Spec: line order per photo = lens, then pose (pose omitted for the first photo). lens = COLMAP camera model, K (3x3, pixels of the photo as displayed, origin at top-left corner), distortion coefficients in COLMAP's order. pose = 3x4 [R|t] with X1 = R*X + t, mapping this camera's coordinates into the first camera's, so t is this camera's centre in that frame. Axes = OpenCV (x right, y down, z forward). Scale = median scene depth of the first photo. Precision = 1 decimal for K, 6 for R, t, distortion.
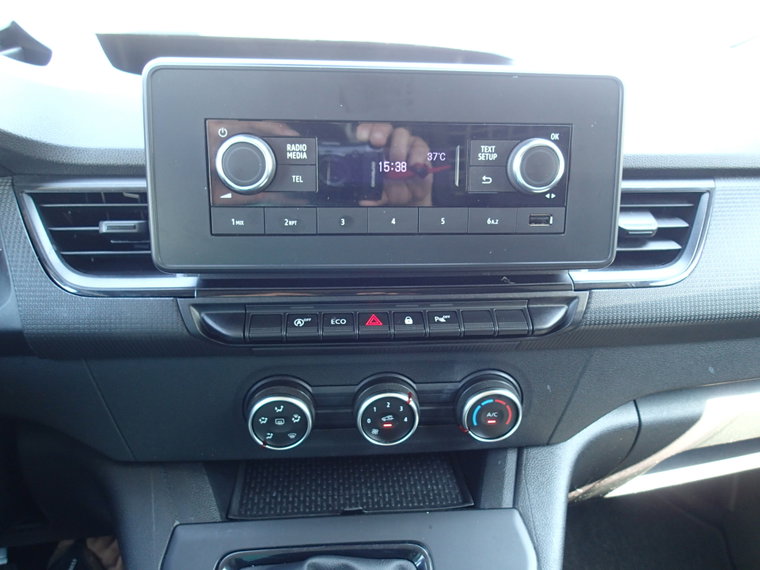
lens RADIAL K [[565.1, 0, 382.5], [0, 565.1, 281.0], [0, 0, 1]] dist [-0.001990, -0.007071]
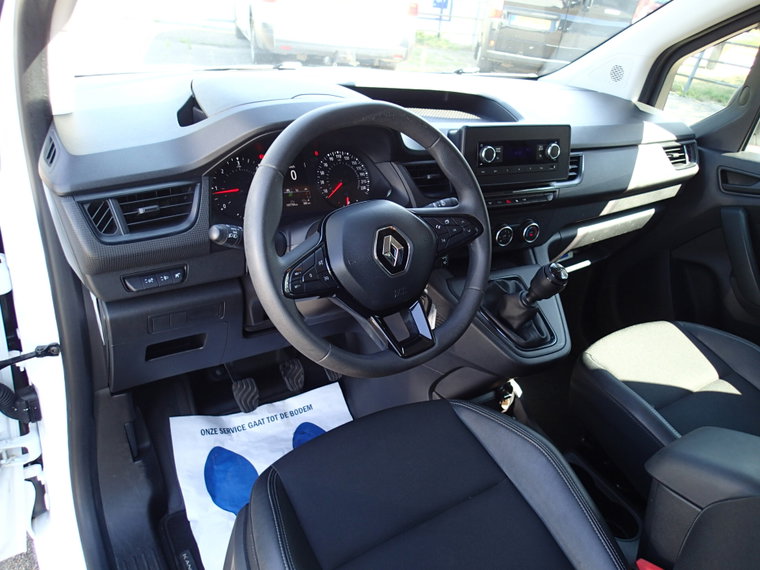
lens RADIAL K [[565.1, 0, 377.6], [0, 565.1, 286.2], [0, 0, 1]] dist [-0.001990, -0.007071]
pose [[0.921142, -0.129995, 0.366878, -2.012841], [0.104002, 0.990511, 0.089840, 0.188132], [-0.375075, -0.044599, 0.925921, -1.782406]]
